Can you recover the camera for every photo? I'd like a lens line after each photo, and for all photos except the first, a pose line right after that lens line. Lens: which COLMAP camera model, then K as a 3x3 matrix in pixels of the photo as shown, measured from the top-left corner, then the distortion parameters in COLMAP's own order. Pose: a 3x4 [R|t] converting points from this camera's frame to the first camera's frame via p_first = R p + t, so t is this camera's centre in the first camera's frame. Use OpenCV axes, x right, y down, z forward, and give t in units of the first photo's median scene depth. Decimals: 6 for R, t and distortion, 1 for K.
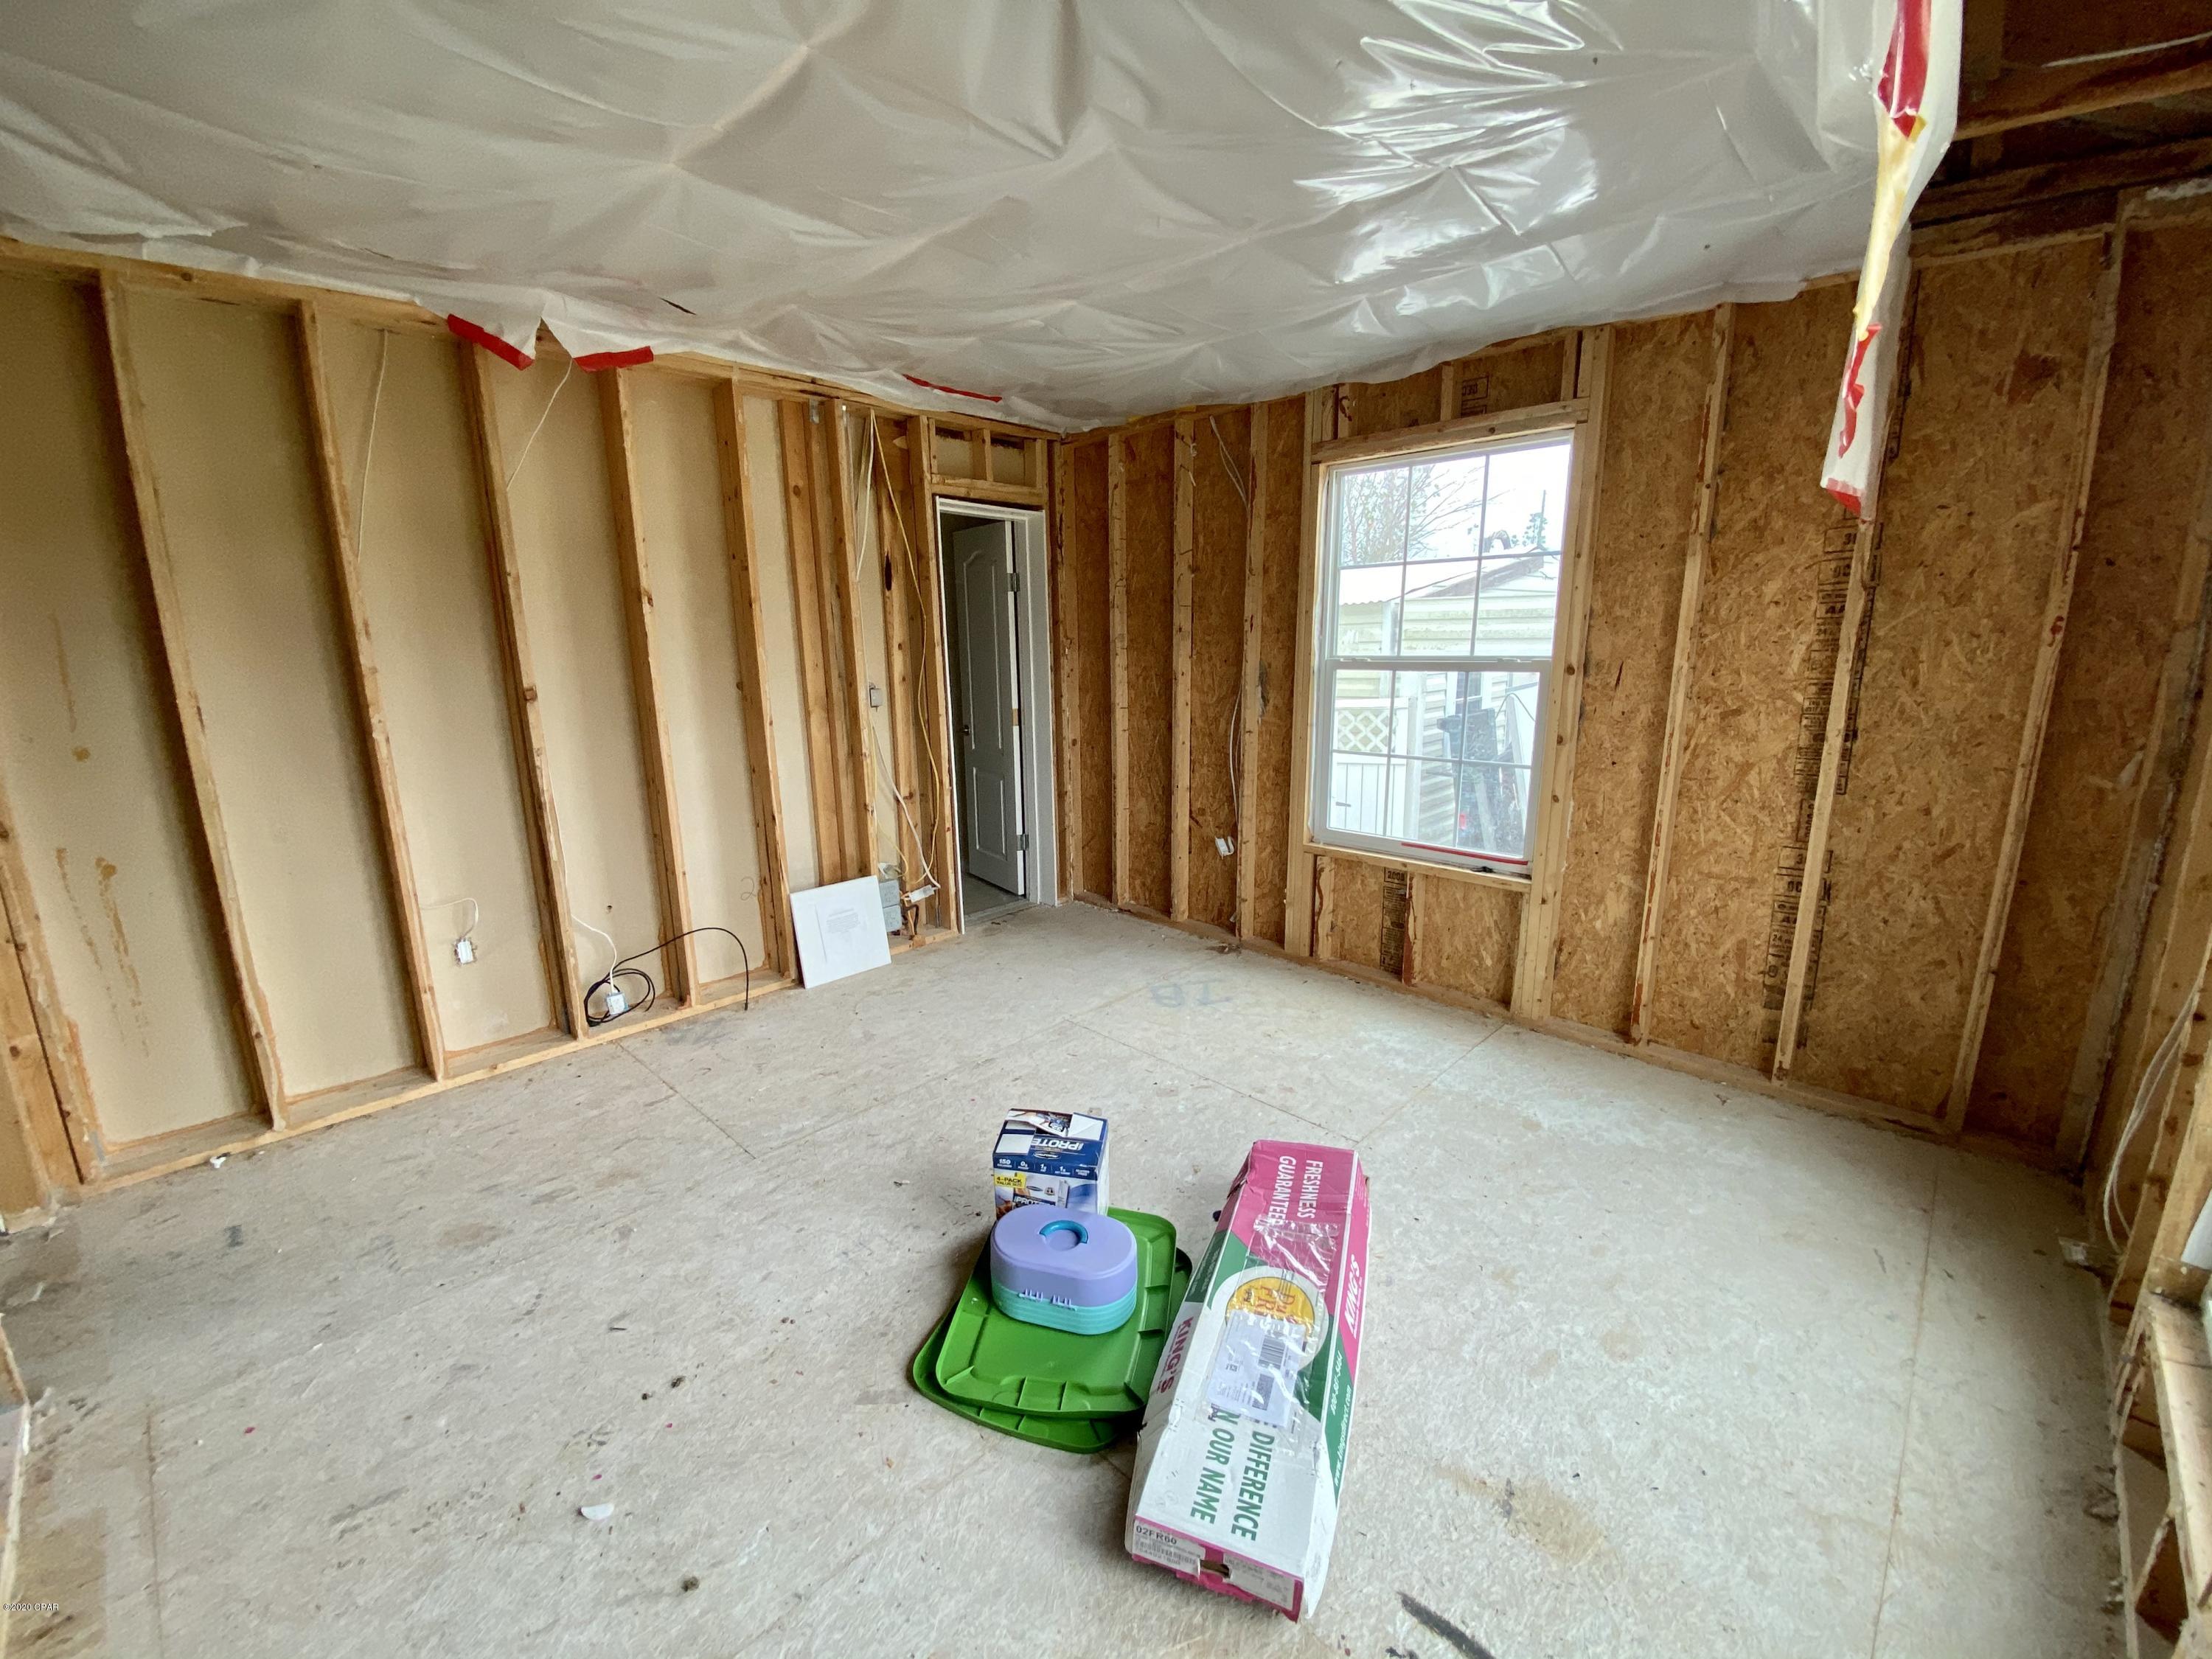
lens RADIAL K [[895.4, 0, 1102.5], [0, 895.4, 833.0], [0, 0, 1]] dist [0.028116, -0.022920]
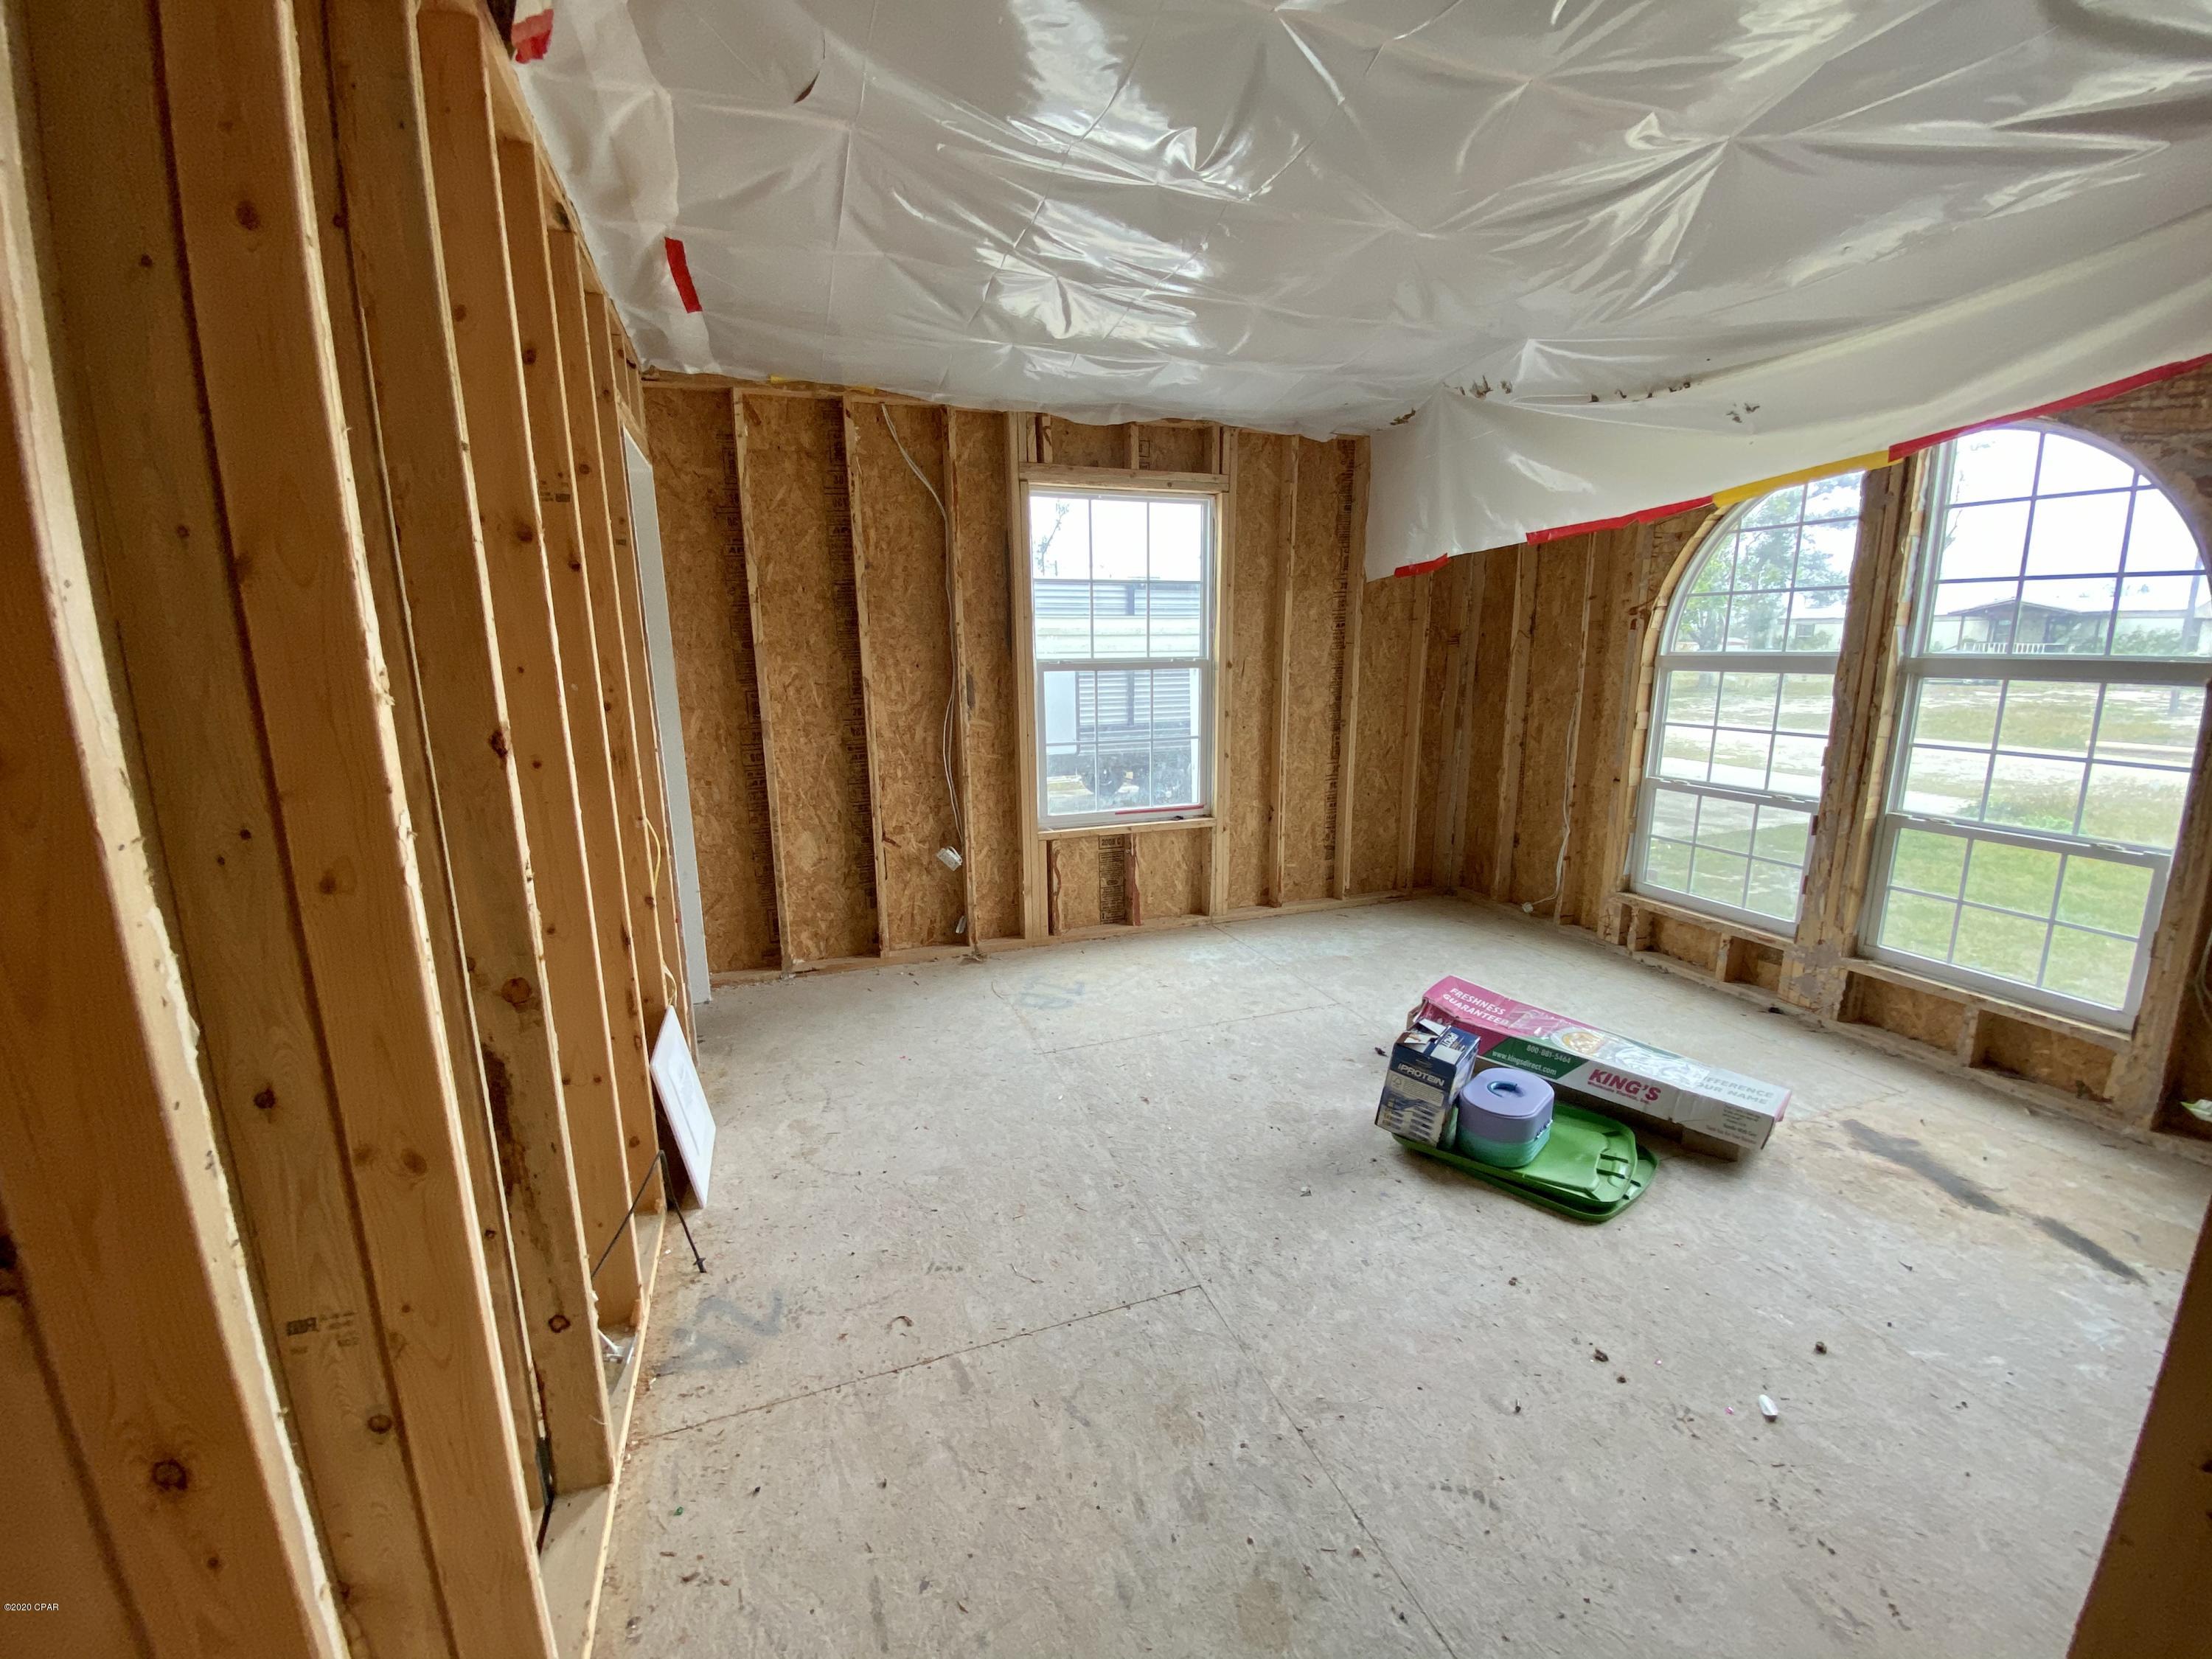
lens RADIAL K [[895.4, 0, 1102.5], [0, 895.4, 833.0], [0, 0, 1]] dist [0.028116, -0.022920]
pose [[0.431552, -0.175282, 0.884895, -0.779797], [0.200842, 0.974989, 0.095180, -0.083867], [-0.879446, 0.136649, 0.455962, 0.498298]]
